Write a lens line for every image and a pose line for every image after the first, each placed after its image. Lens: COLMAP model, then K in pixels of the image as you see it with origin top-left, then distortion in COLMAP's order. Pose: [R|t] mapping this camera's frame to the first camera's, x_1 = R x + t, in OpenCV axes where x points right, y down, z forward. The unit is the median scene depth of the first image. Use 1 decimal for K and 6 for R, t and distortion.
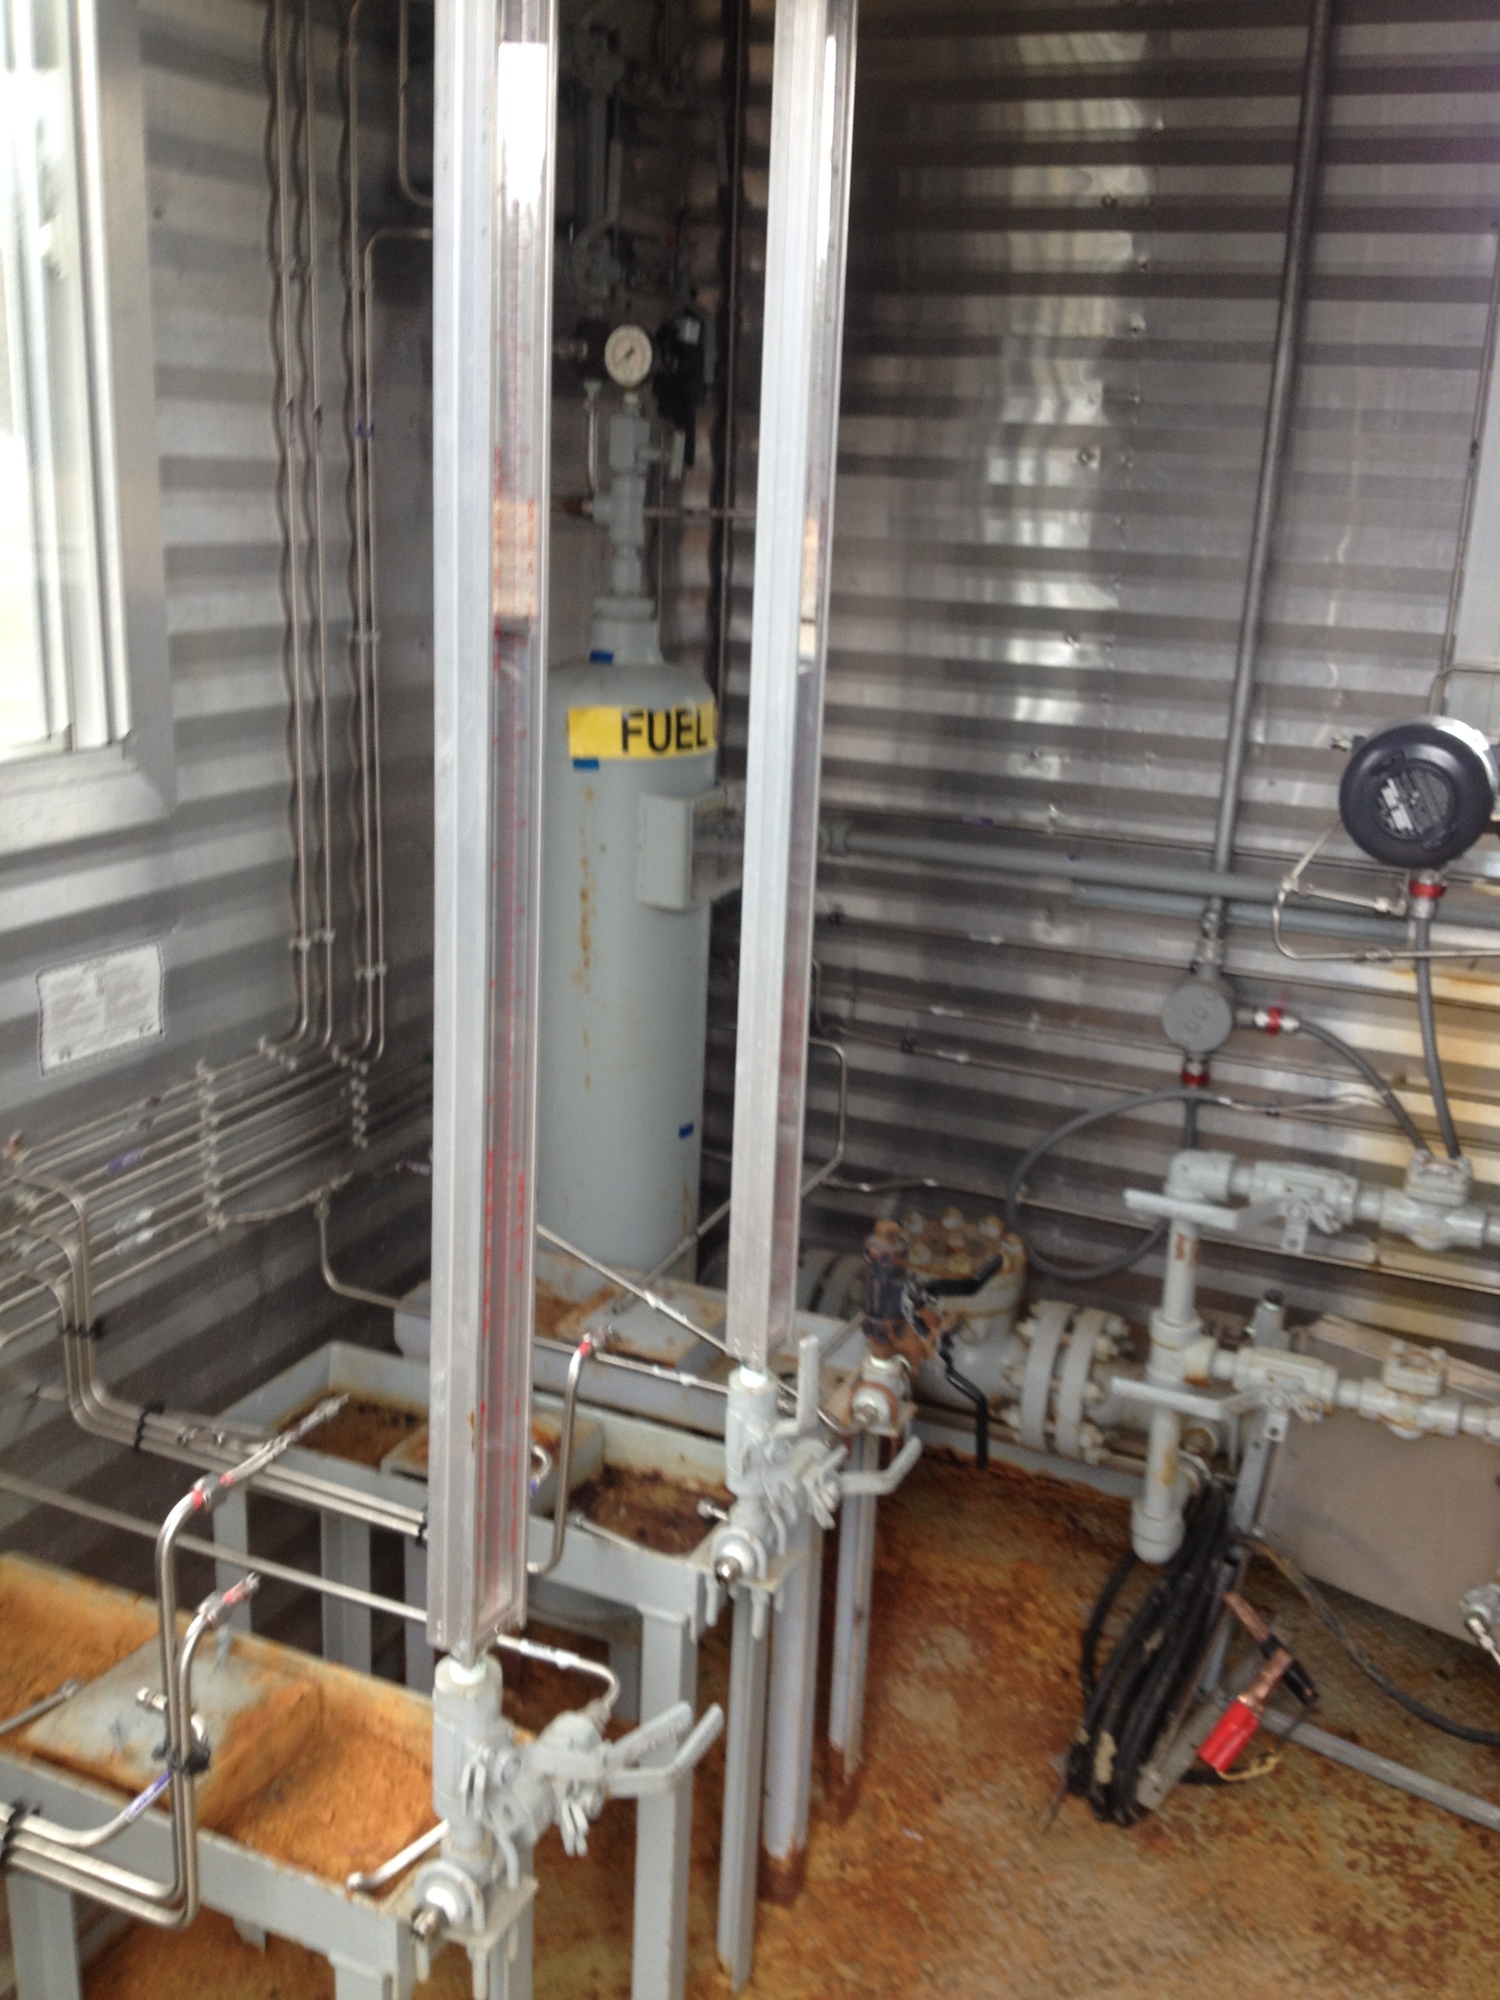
lens RADIAL K [[1969.3, 0, 705.9], [0, 1969.3, 963.6], [0, 0, 1]] dist [0.067041, 0.000000]
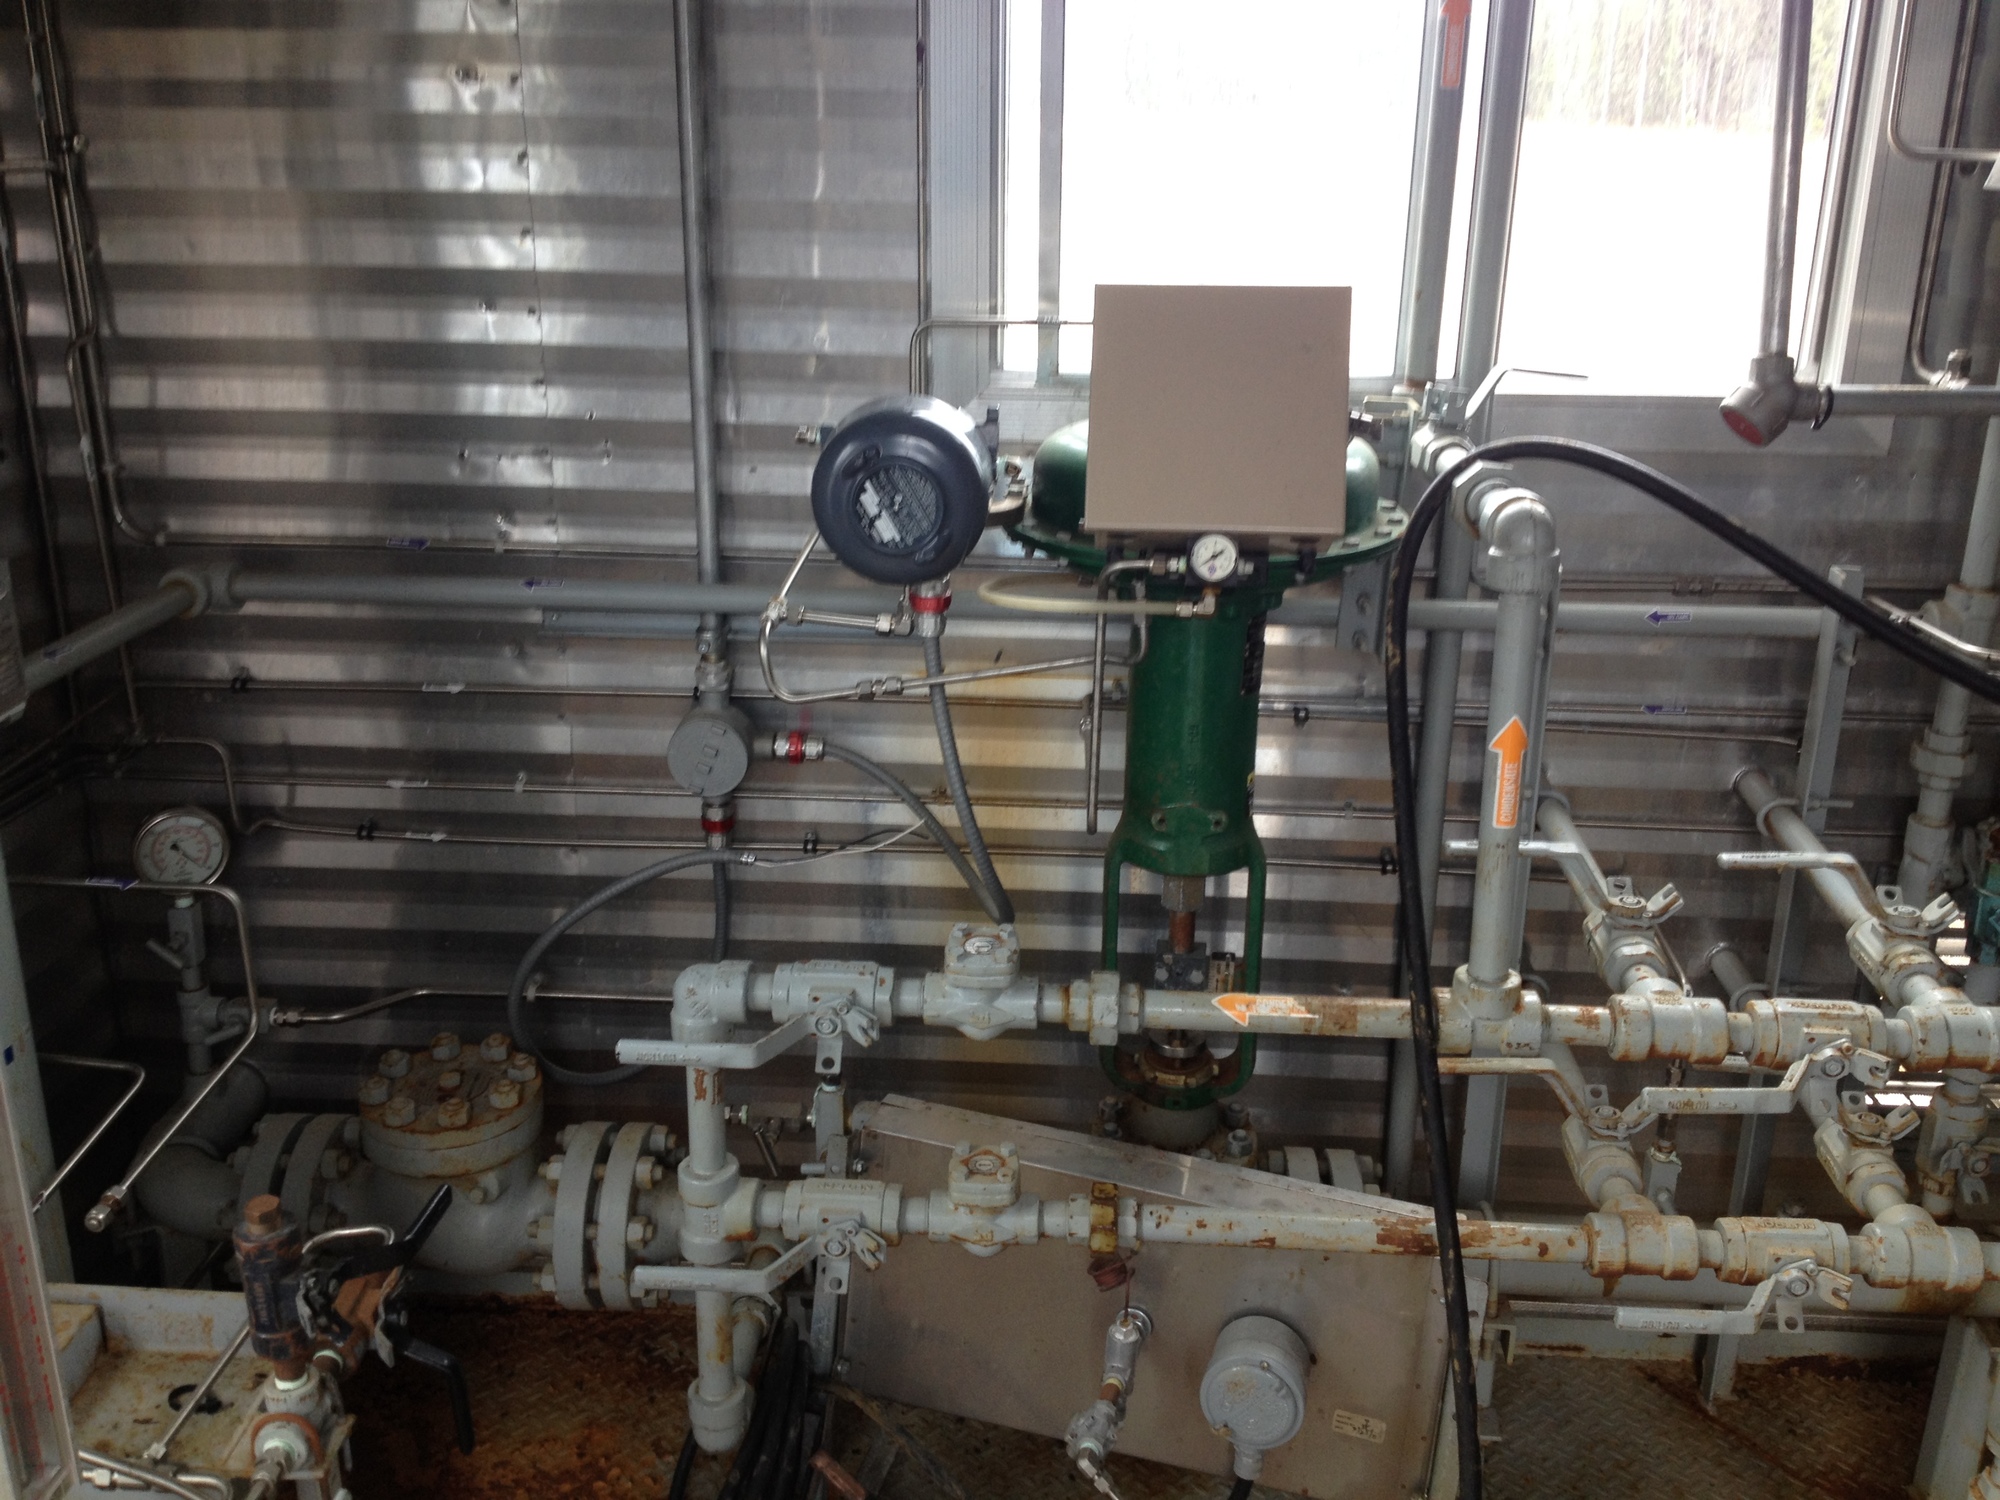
lens RADIAL K [[1903.6, 0, 1043.1], [0, 1903.6, 747.6], [0, 0, 1]] dist [0.029574, 0.000000]
pose [[0.924212, -0.152890, 0.349938, 0.114059], [0.119486, 0.986122, 0.115271, -0.061387], [-0.362706, -0.064722, 0.929654, 0.230135]]
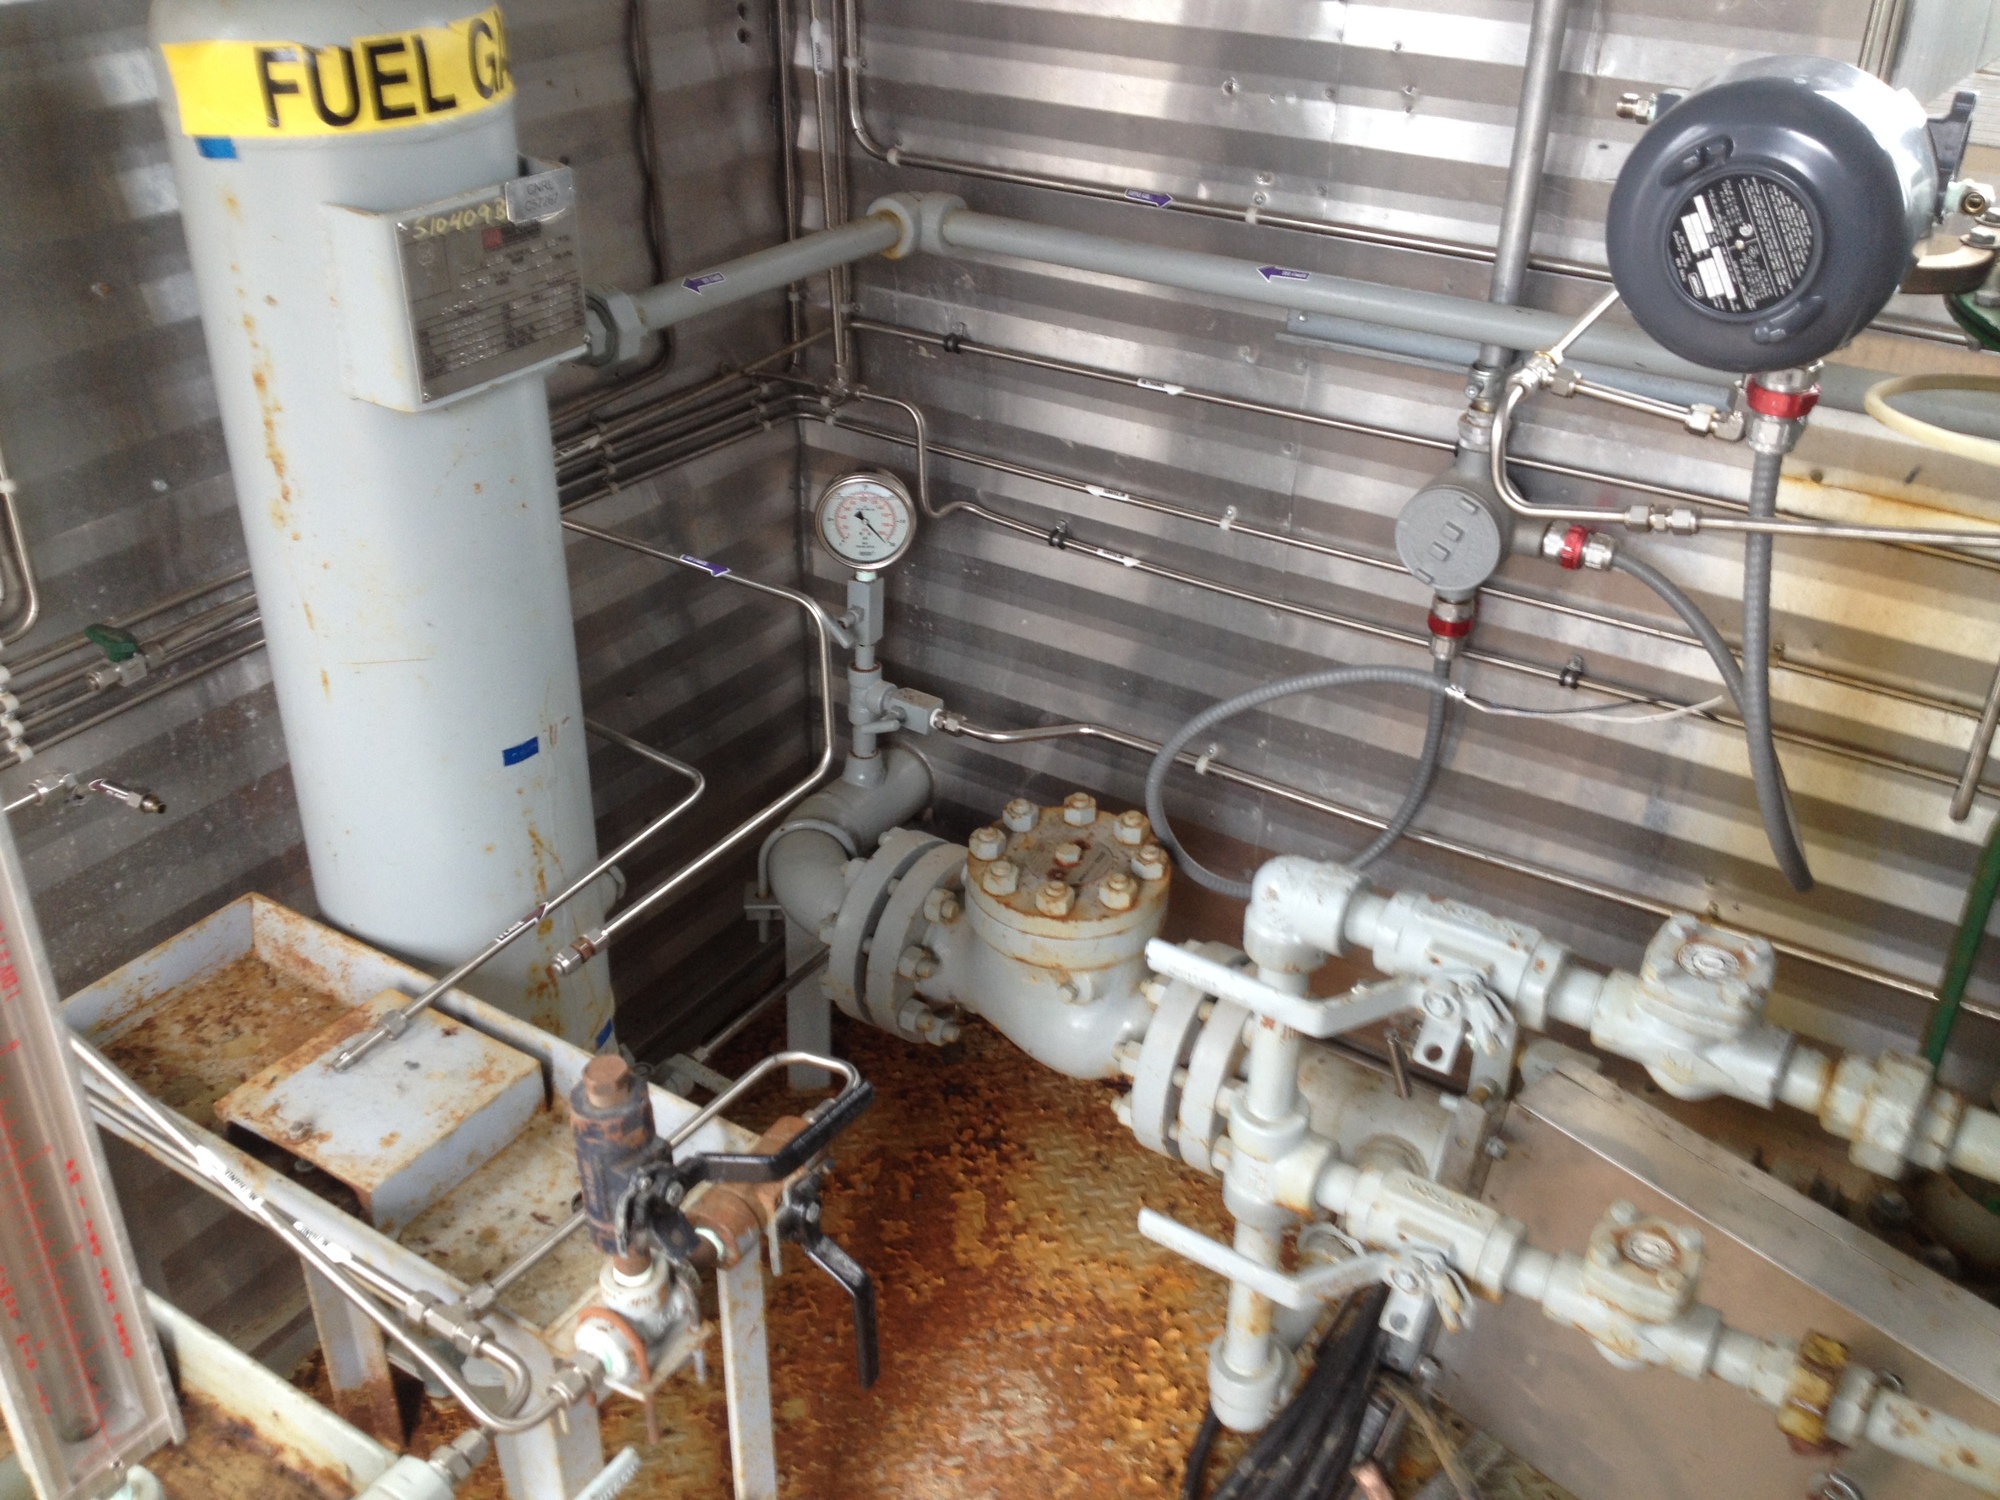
lens RADIAL K [[1903.6, 0, 993.8], [0, 1903.6, 724.2], [0, 0, 1]] dist [0.029574, 0.000000]
pose [[0.989638, 0.044526, -0.136508, 0.221914], [-0.009327, 0.968632, 0.248325, -0.075332], [0.143283, -0.244478, 0.959010, 0.447172]]
